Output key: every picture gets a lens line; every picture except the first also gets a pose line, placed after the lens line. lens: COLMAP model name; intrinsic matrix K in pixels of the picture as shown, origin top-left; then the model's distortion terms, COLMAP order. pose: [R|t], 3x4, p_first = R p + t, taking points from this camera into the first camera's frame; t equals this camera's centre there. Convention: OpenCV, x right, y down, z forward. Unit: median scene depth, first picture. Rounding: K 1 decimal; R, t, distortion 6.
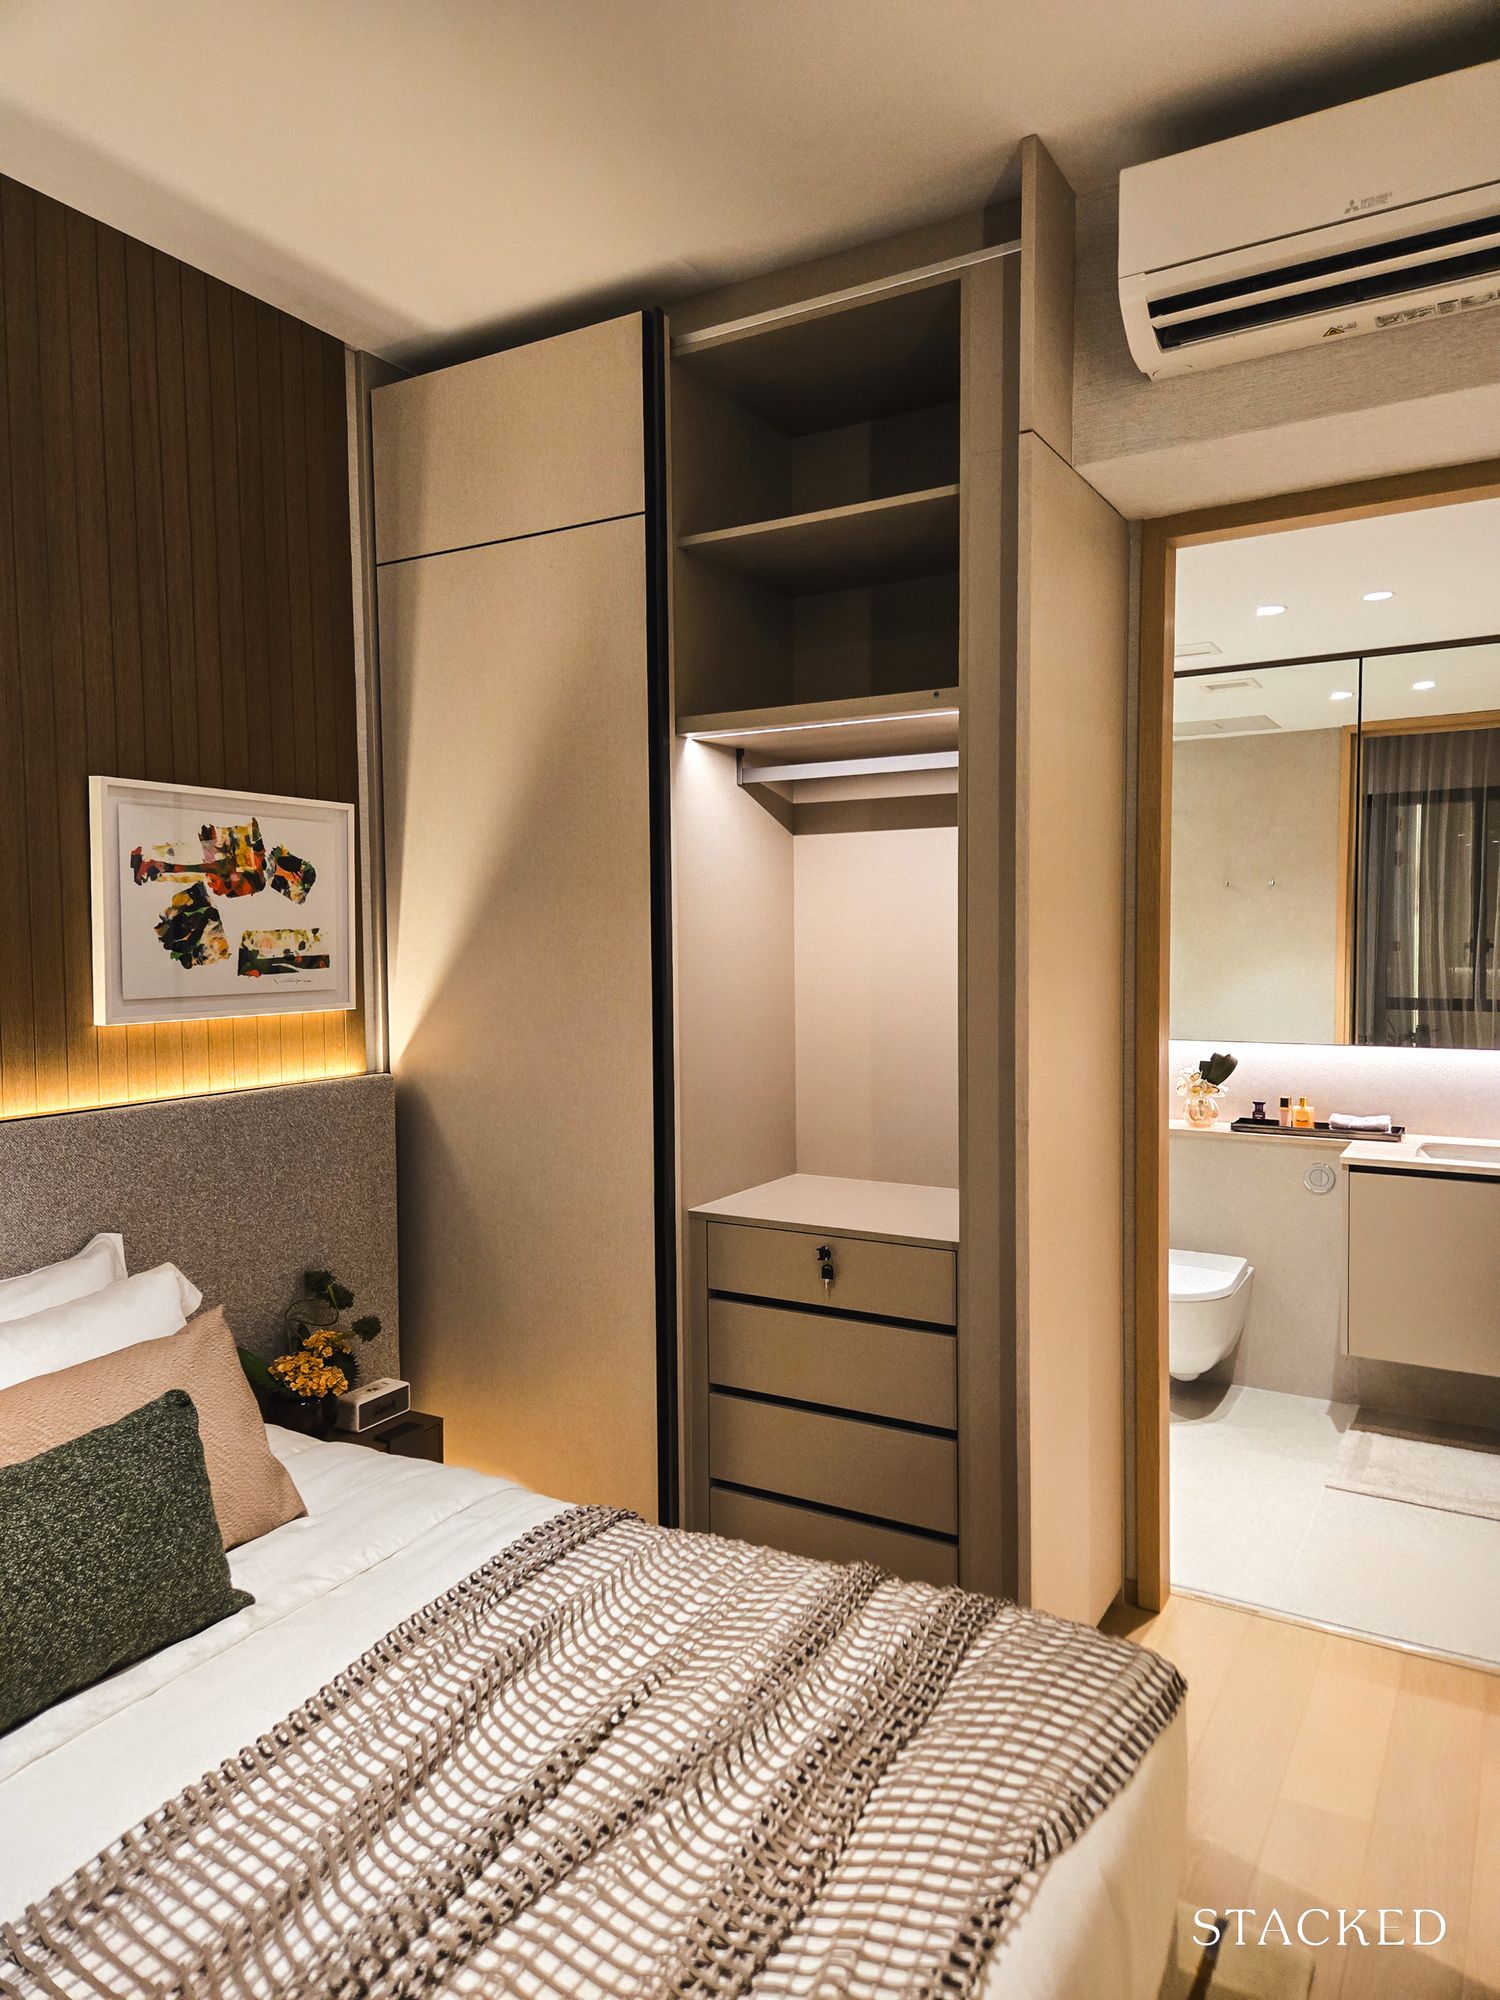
lens RADIAL K [[1347.7, 0, 751.5], [0, 1347.7, 989.7], [0, 0, 1]] dist [0.050193, -0.002966]
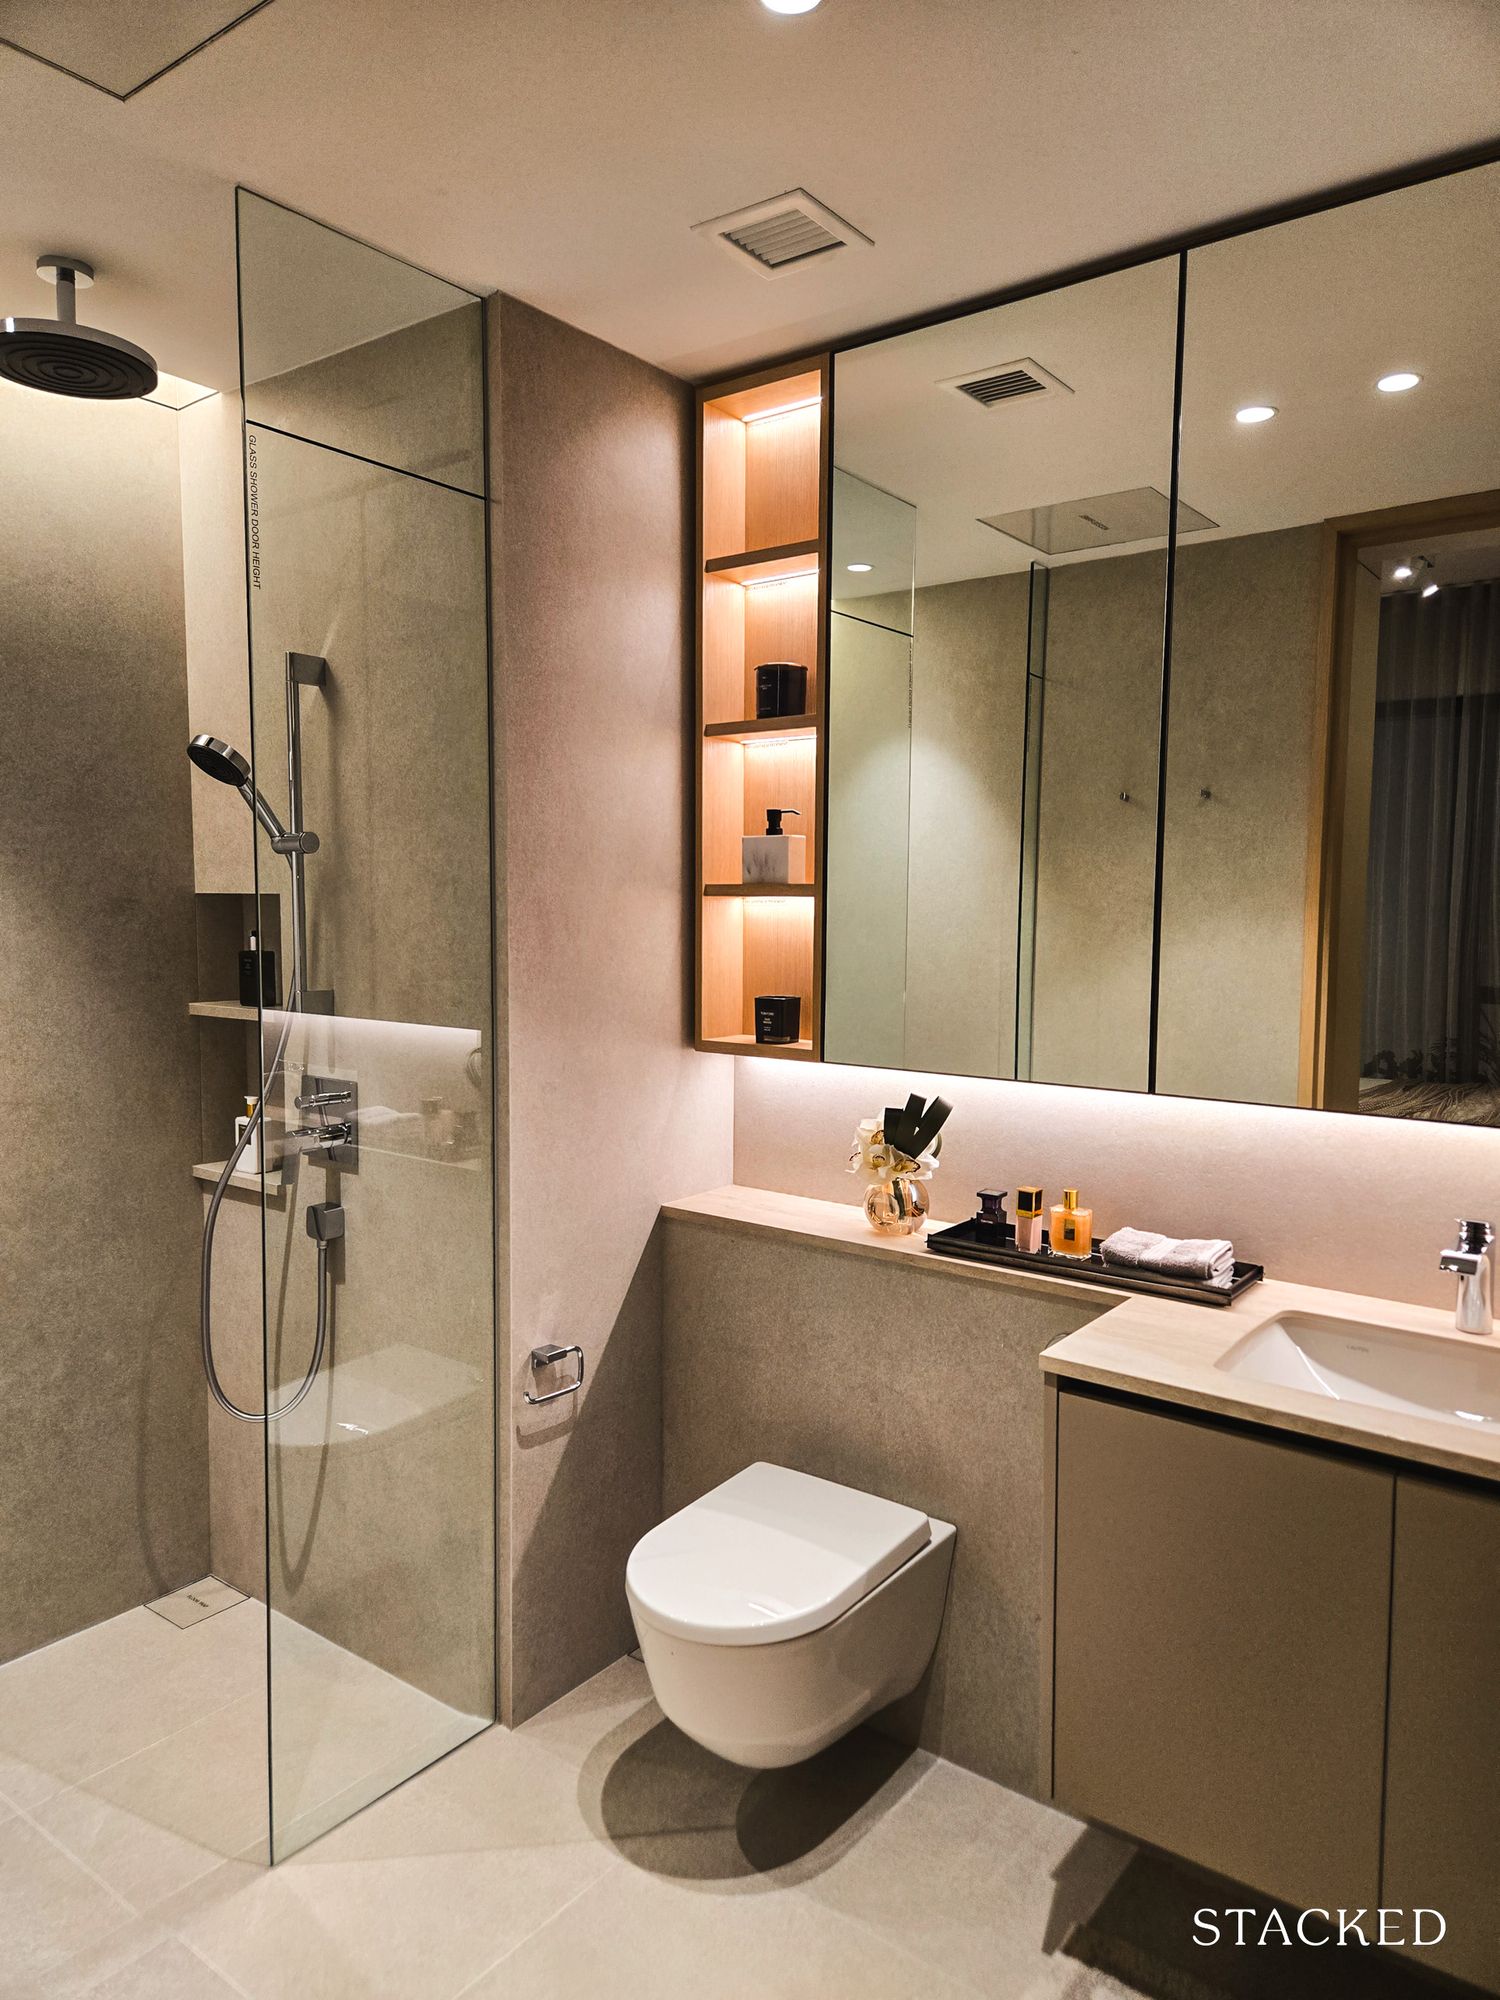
lens RADIAL K [[1347.7, 0, 751.5], [0, 1347.7, 989.7], [0, 0, 1]] dist [0.050193, -0.002966]
pose [[0.992819, 0.022038, -0.117578, 0.344654], [-0.018033, 0.999224, 0.035018, -0.009741], [0.118258, -0.032646, 0.992446, 0.493555]]
